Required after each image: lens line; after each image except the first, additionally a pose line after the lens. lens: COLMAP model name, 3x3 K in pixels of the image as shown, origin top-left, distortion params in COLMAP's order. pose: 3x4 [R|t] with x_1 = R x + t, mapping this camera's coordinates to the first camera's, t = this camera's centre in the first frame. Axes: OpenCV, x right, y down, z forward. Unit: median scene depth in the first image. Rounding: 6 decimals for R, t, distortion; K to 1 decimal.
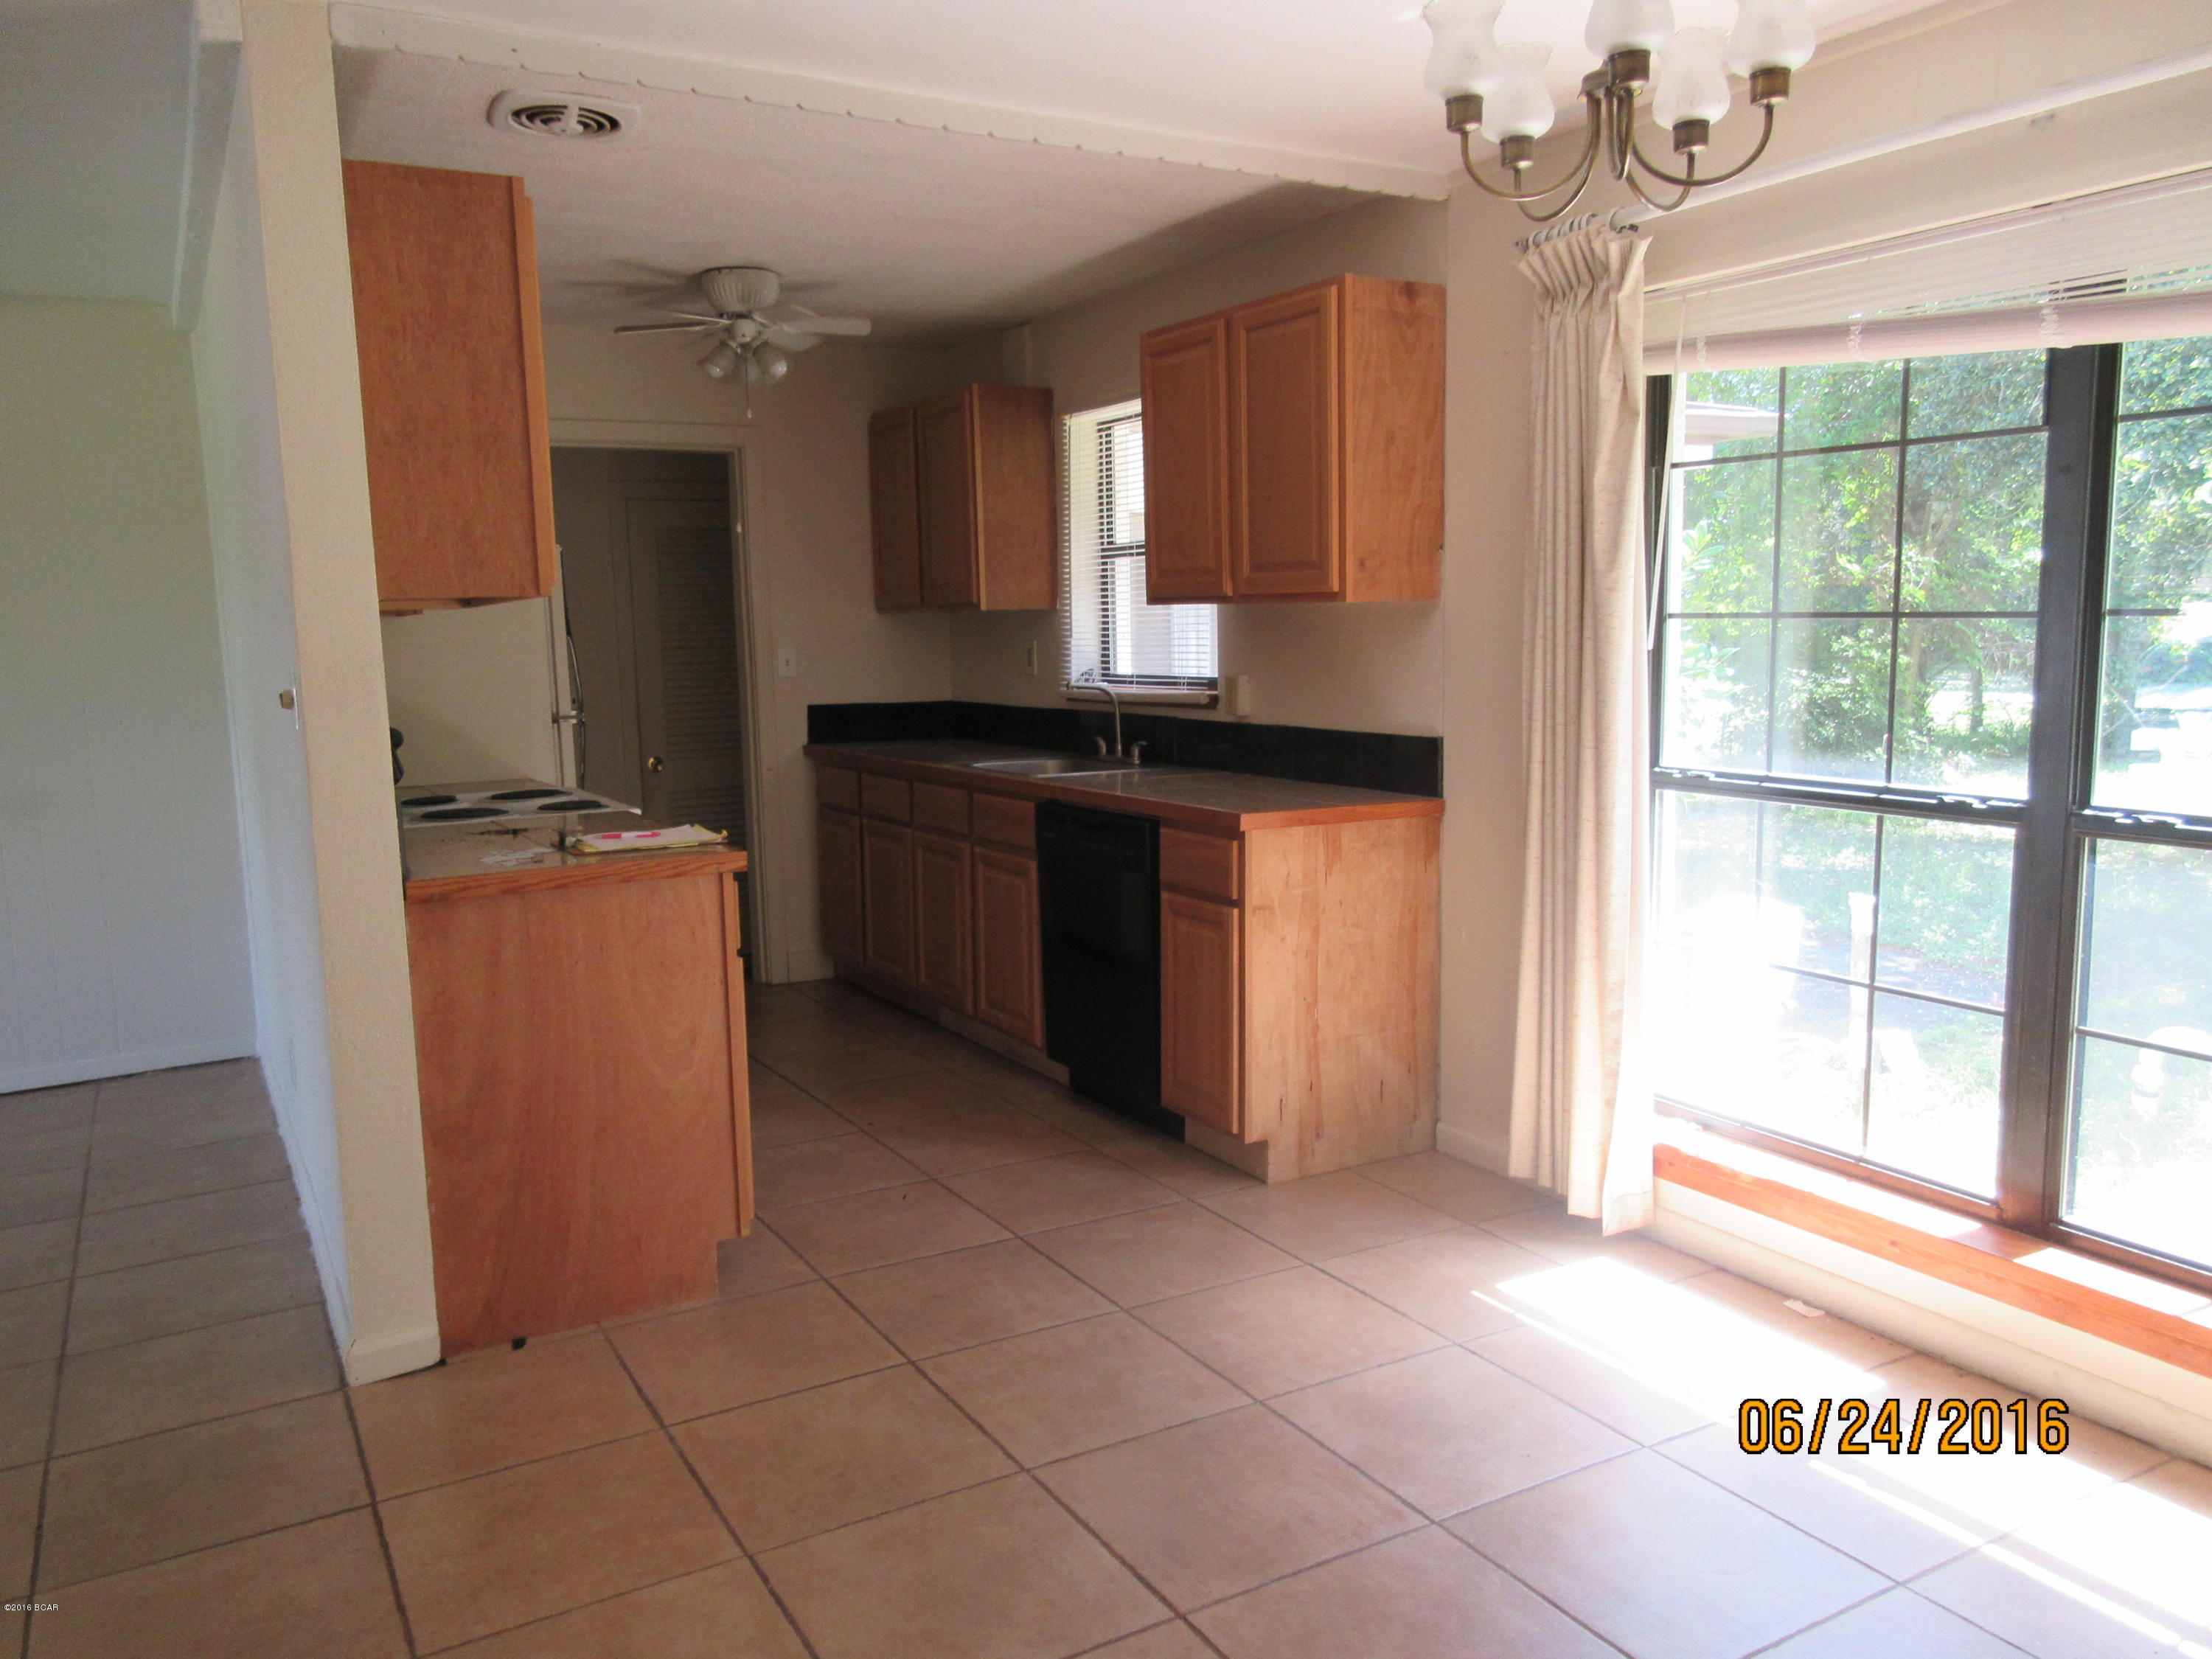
lens RADIAL K [[1648.6, 0, 1108.3], [0, 1648.6, 829.2], [0, 0, 1]] dist [0.009010, 0.003498]
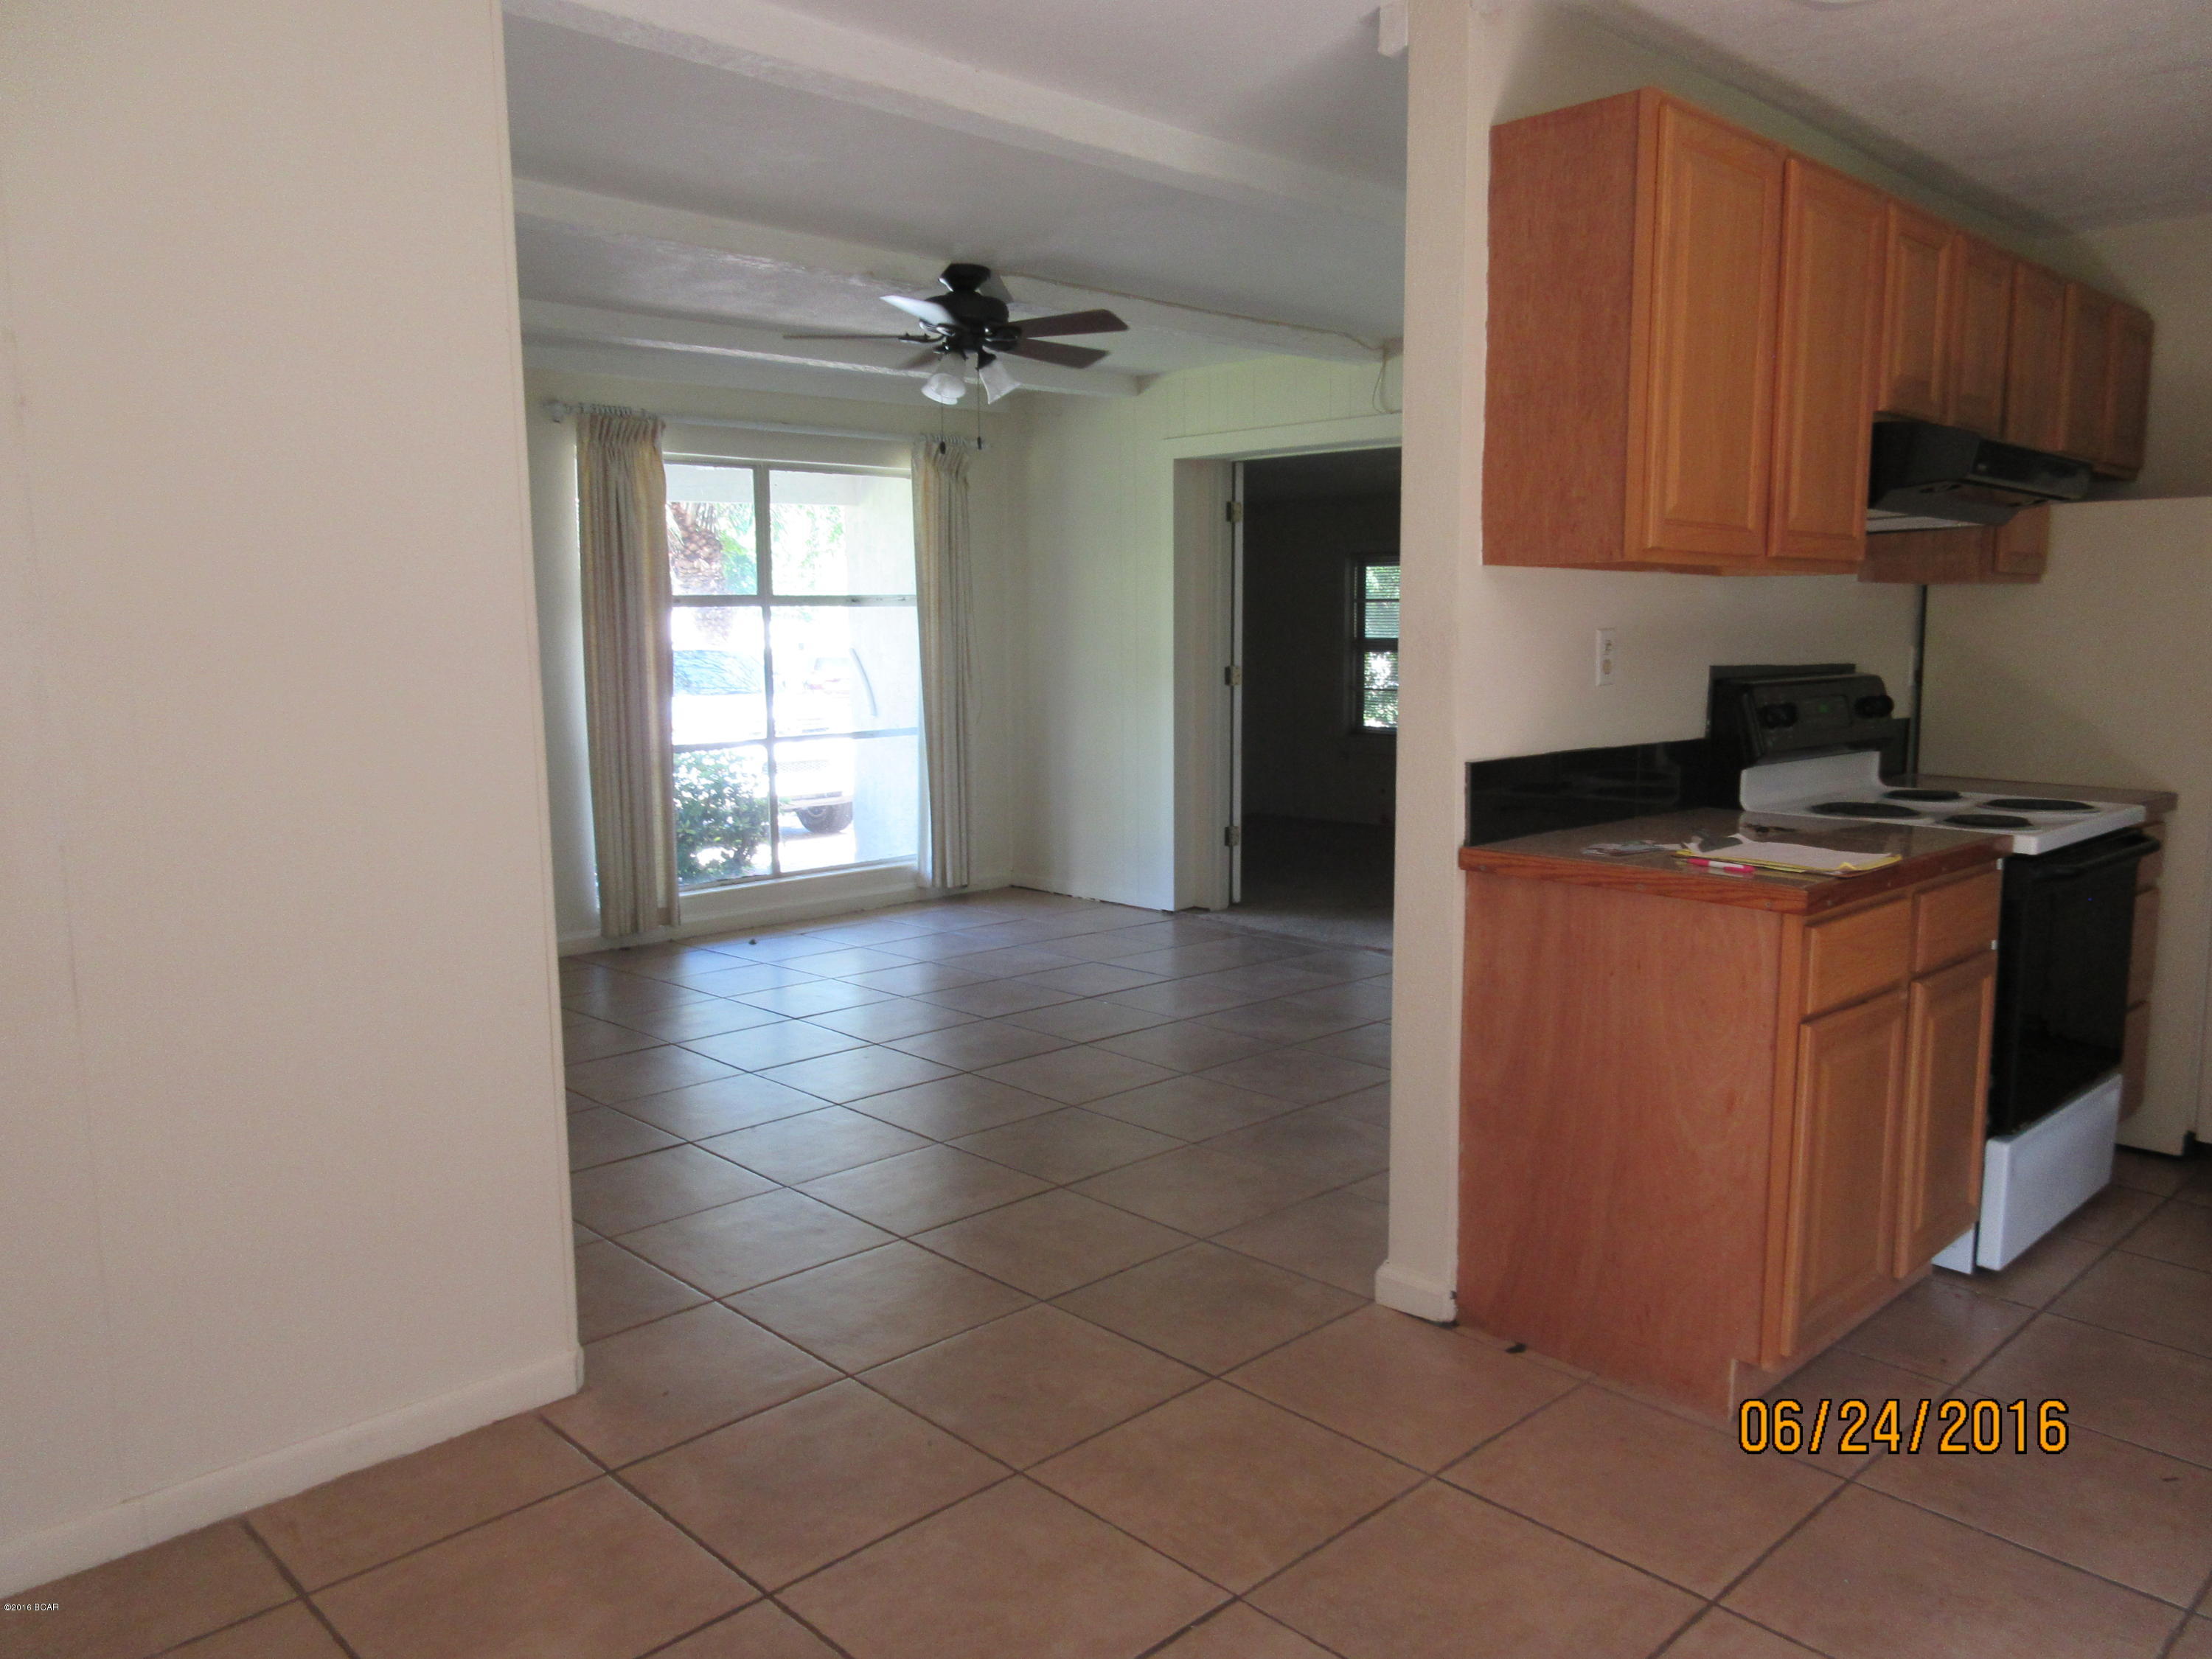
lens RADIAL K [[1648.6, 0, 1109.4], [0, 1648.6, 834.0], [0, 0, 1]] dist [0.009010, 0.003498]
pose [[0.245313, 0.152101, -0.957437, 0.477211], [-0.131757, 0.983682, 0.122512, -0.070266], [0.960449, 0.096095, 0.261351, 0.524127]]
